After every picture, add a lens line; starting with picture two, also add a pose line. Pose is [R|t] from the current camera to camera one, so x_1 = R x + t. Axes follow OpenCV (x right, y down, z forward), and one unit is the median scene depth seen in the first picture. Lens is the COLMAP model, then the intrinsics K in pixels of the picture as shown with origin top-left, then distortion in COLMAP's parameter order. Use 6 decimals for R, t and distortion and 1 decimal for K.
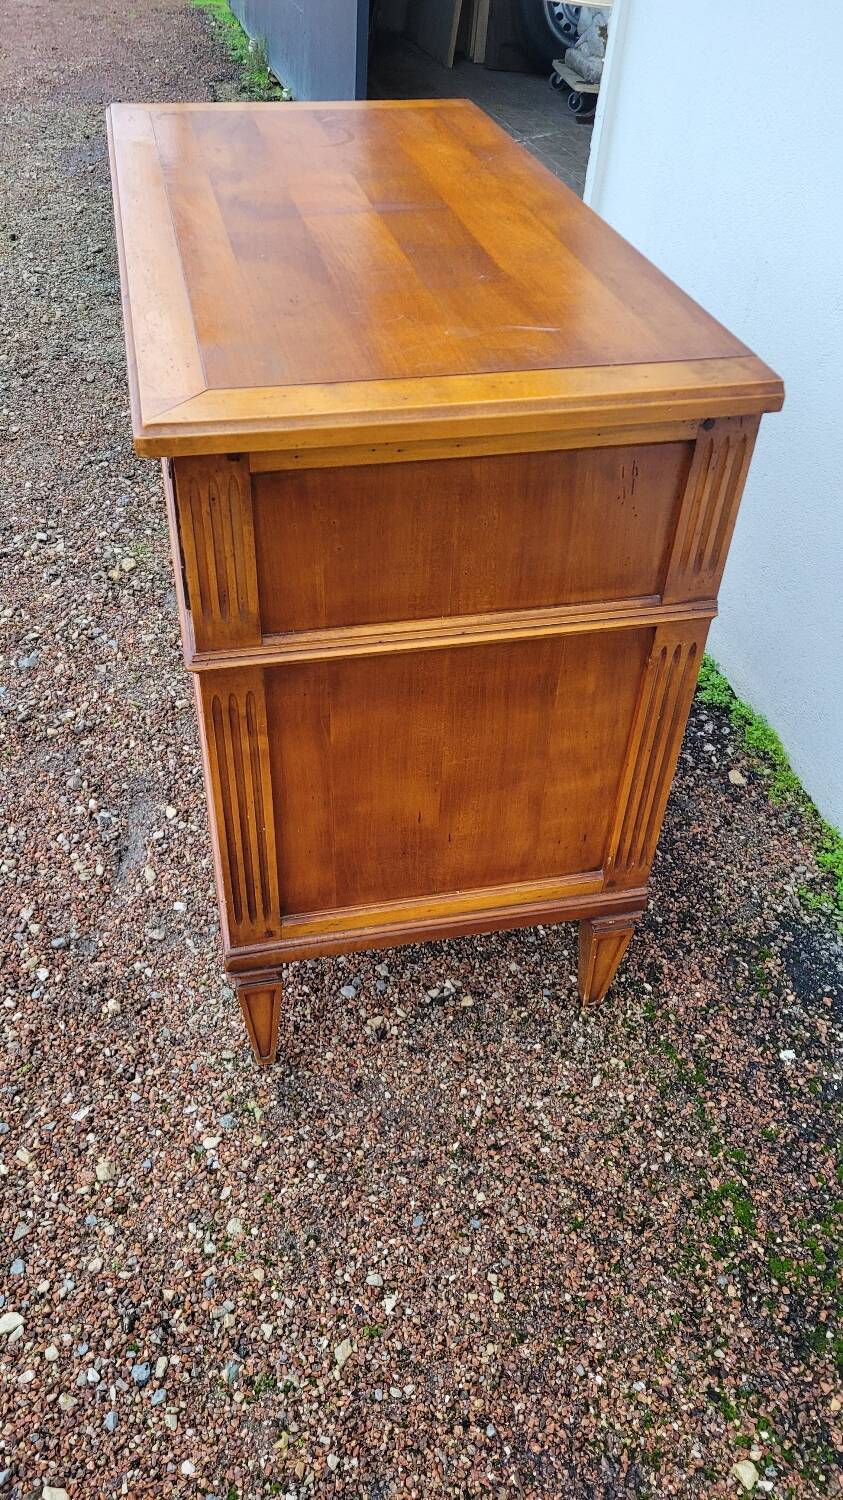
lens RADIAL K [[1123.7, 0, 414.2], [0, 1123.7, 730.4], [0, 0, 1]] dist [0.059470, -0.000791]
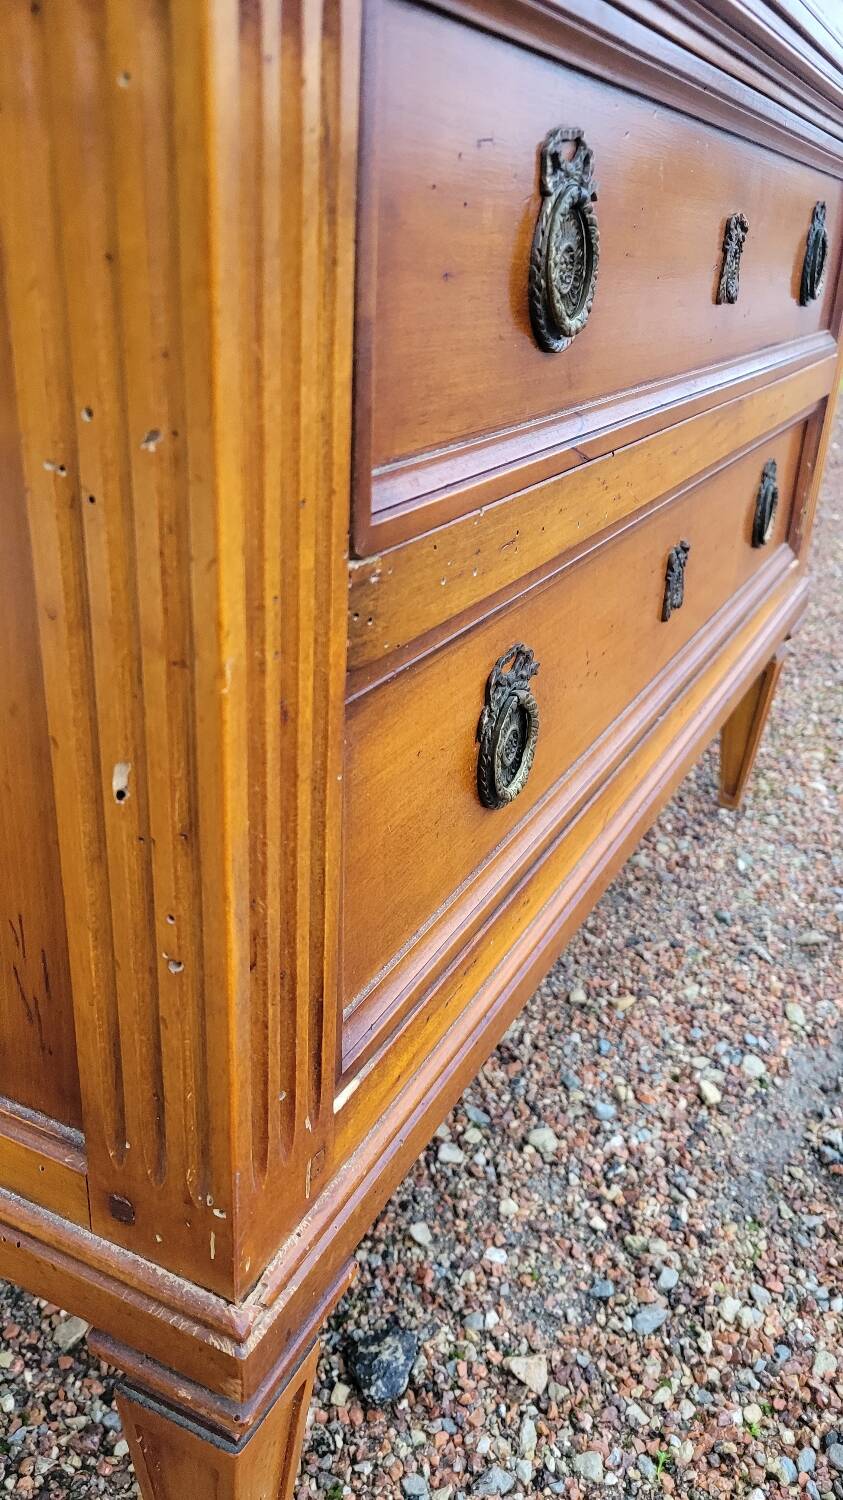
lens RADIAL K [[1139.4, 0, 429.0], [0, 1139.4, 752.2], [0, 0, 1]] dist [0.038307, -0.029650]
pose [[-0.772220, -0.324000, 0.546535, -0.417505], [0.348877, 0.502683, 0.790946, -0.498988], [-0.531000, 0.801457, -0.275146, 1.335011]]
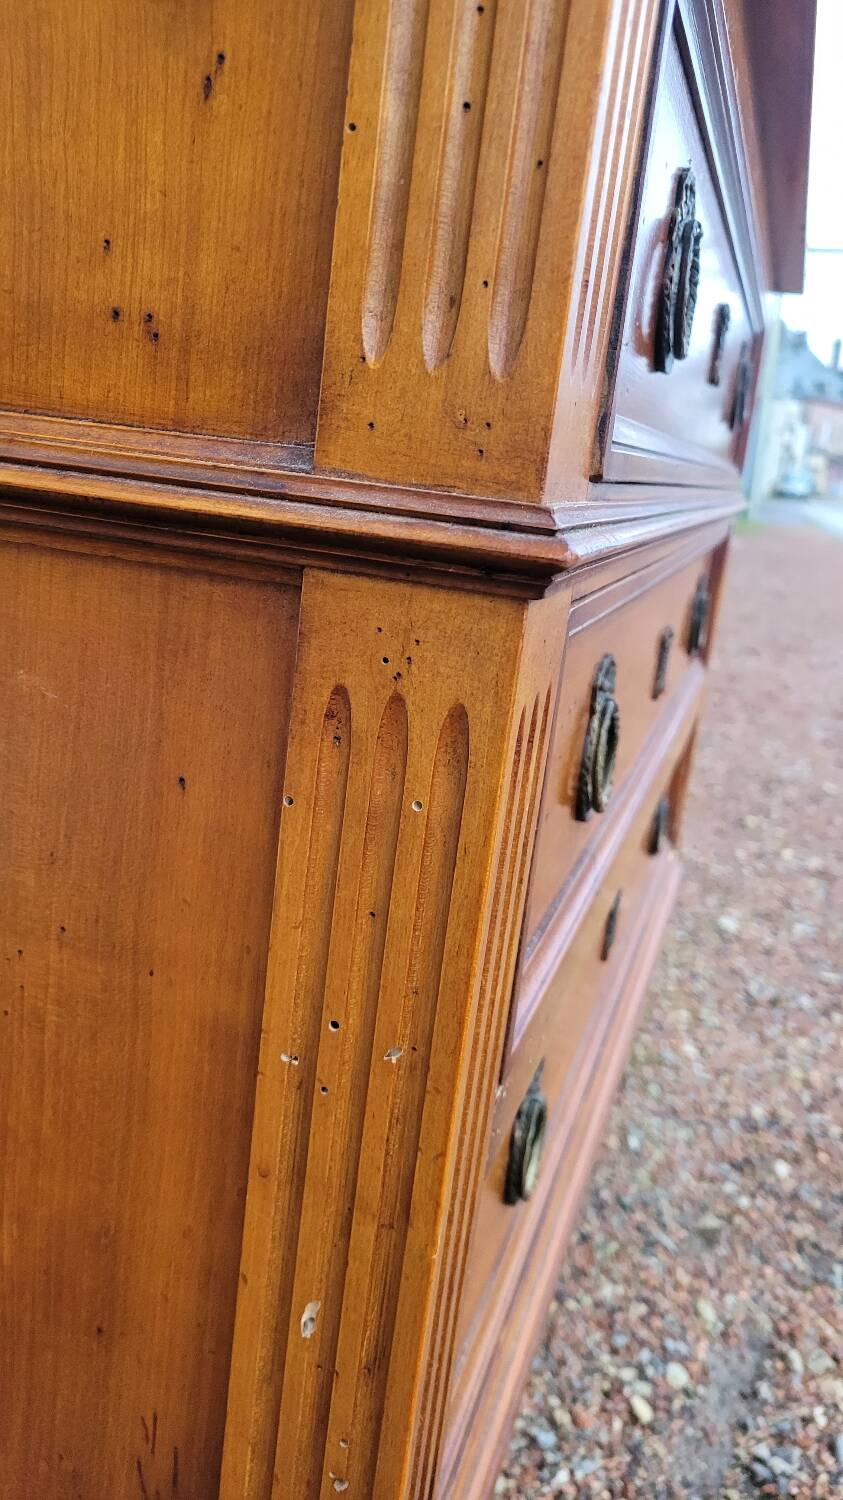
lens RADIAL K [[1153.0, 0, 426.8], [0, 1153.0, 754.8], [0, 0, 1]] dist [0.023401, -0.013435]
pose [[-0.852303, -0.253946, 0.457265, -0.360986], [0.215673, 0.625823, 0.749553, -0.590316], [-0.476514, 0.737466, -0.478621, 1.328736]]
